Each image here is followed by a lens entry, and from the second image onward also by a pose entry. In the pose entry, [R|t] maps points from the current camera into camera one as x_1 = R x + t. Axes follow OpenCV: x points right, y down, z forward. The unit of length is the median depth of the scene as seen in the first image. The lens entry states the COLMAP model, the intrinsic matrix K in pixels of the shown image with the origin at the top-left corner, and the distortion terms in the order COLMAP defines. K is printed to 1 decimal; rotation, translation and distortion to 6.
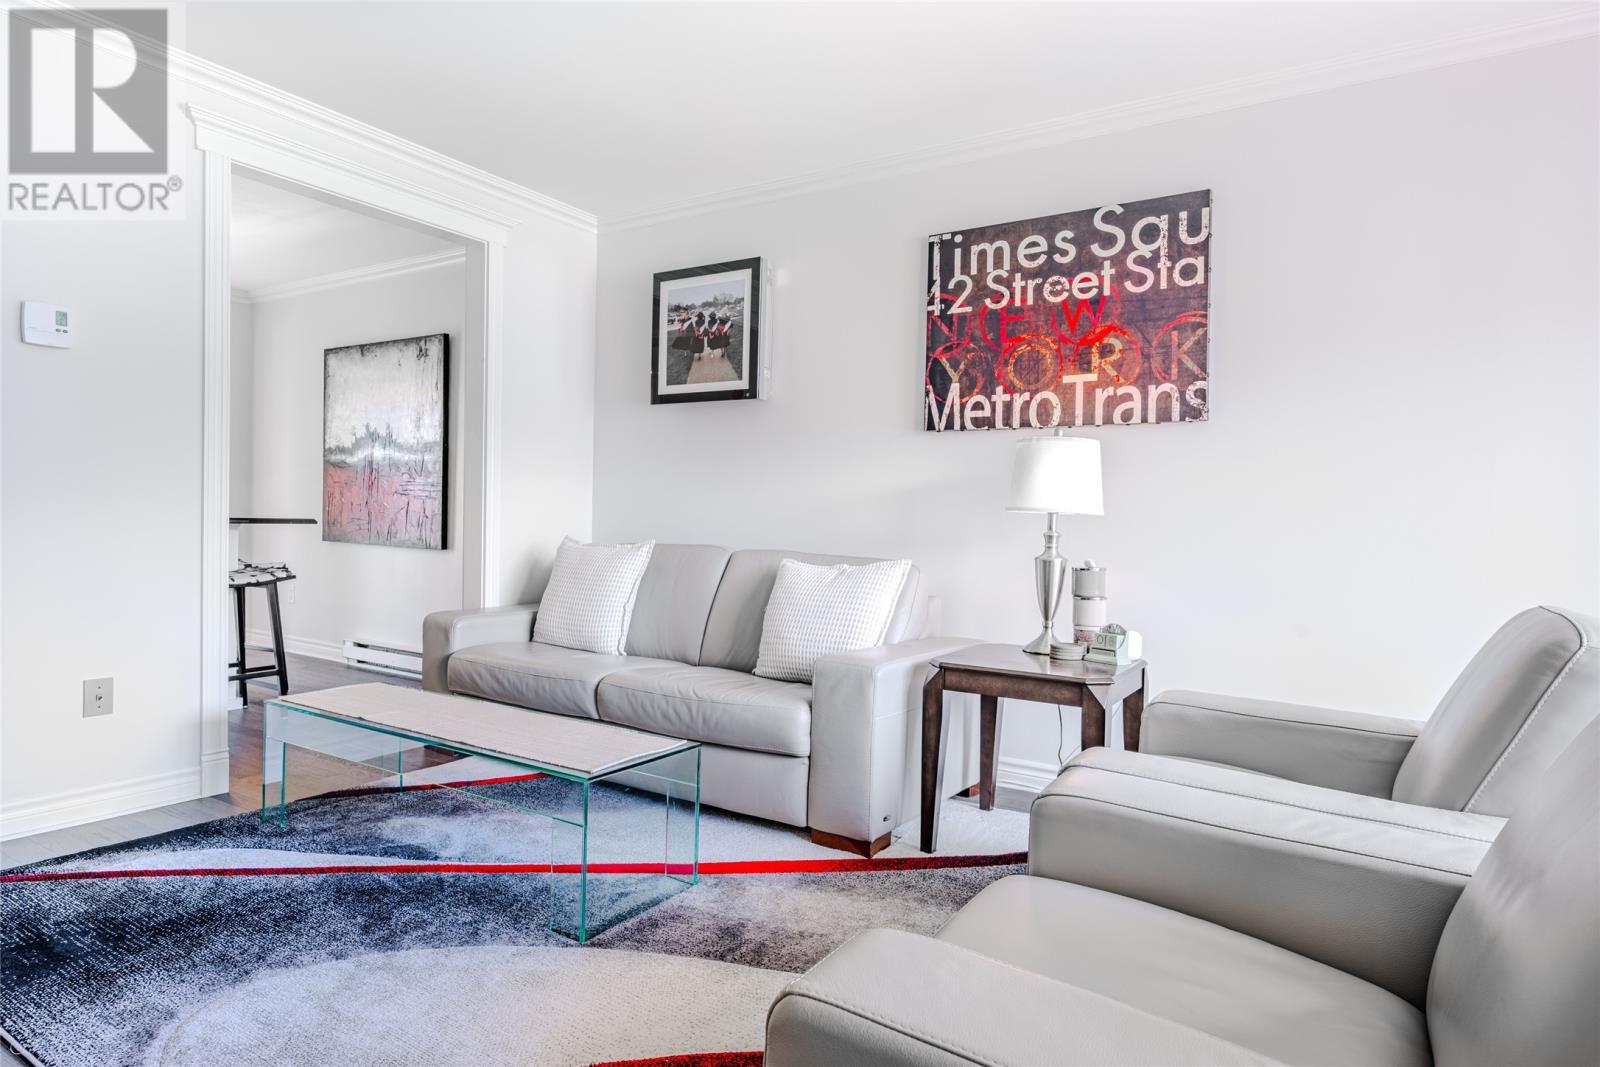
lens RADIAL K [[920.8, 0, 800.0], [0, 920.8, 533.5], [0, 0, 1]] dist [-0.002698, -0.000660]
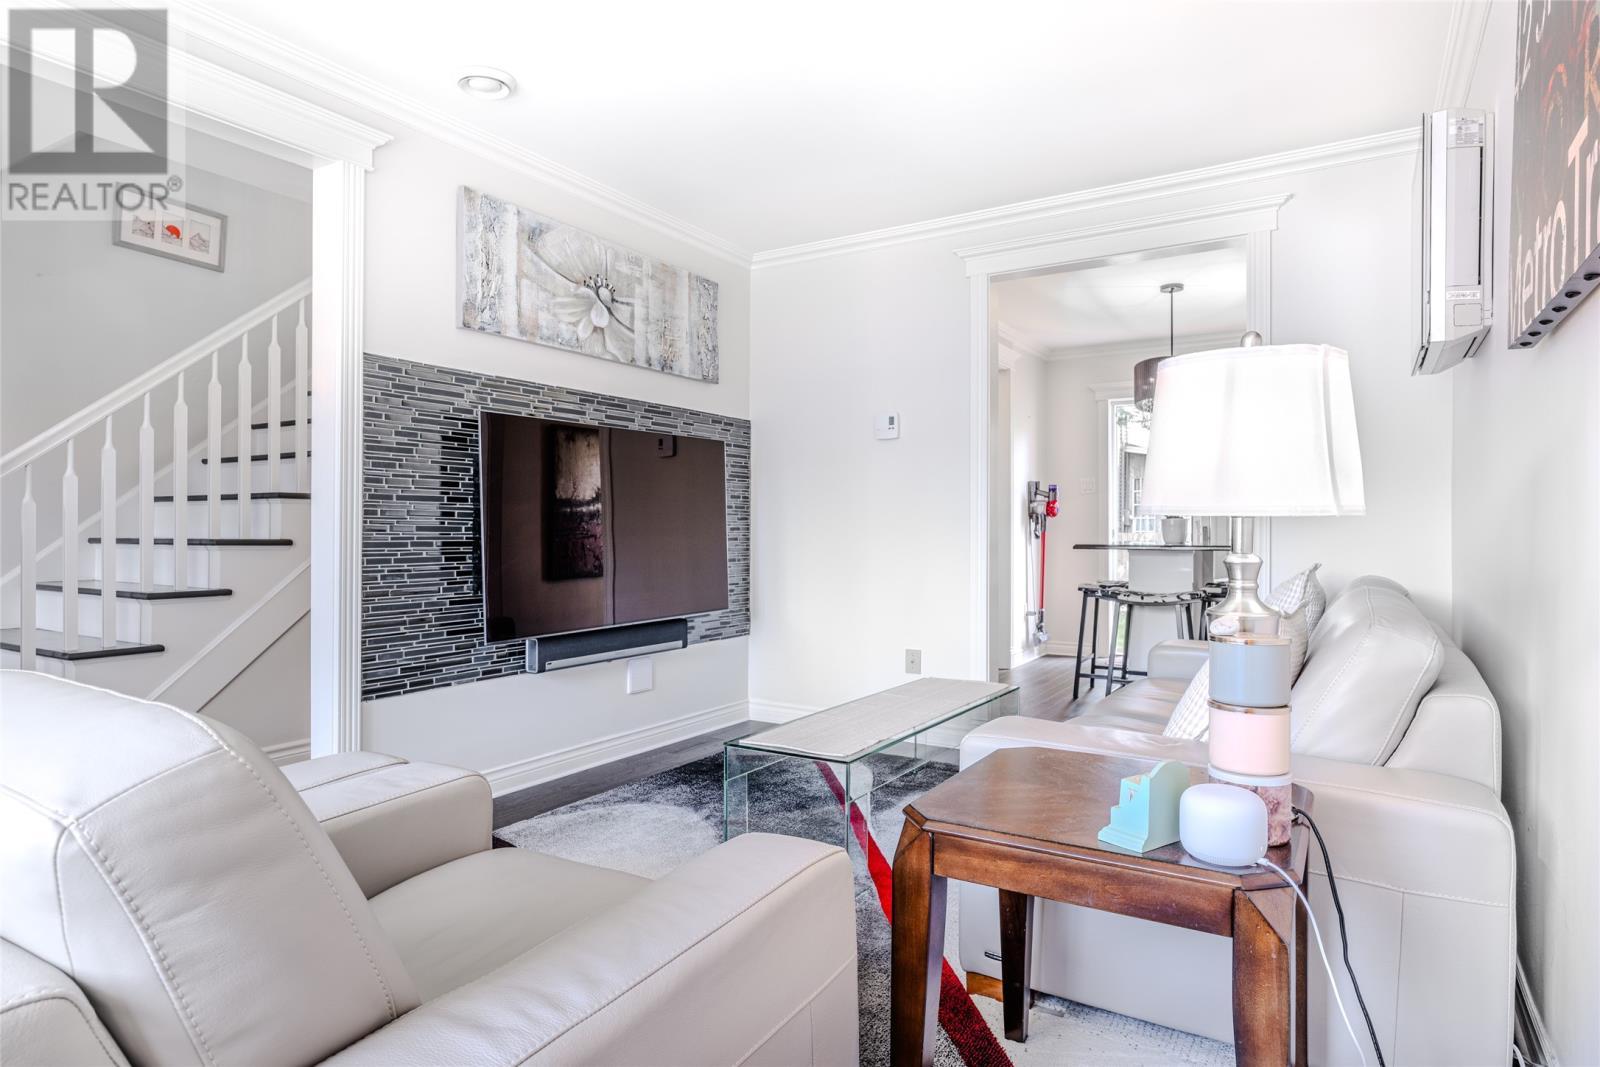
lens RADIAL K [[920.8, 0, 800.0], [0, 920.8, 533.5], [0, 0, 1]] dist [-0.002698, -0.000660]
pose [[0.015466, -0.020102, -0.999678, 0.691603], [-0.019693, 0.999598, -0.020405, 0.000331], [0.999686, 0.020002, 0.015063, 0.709557]]
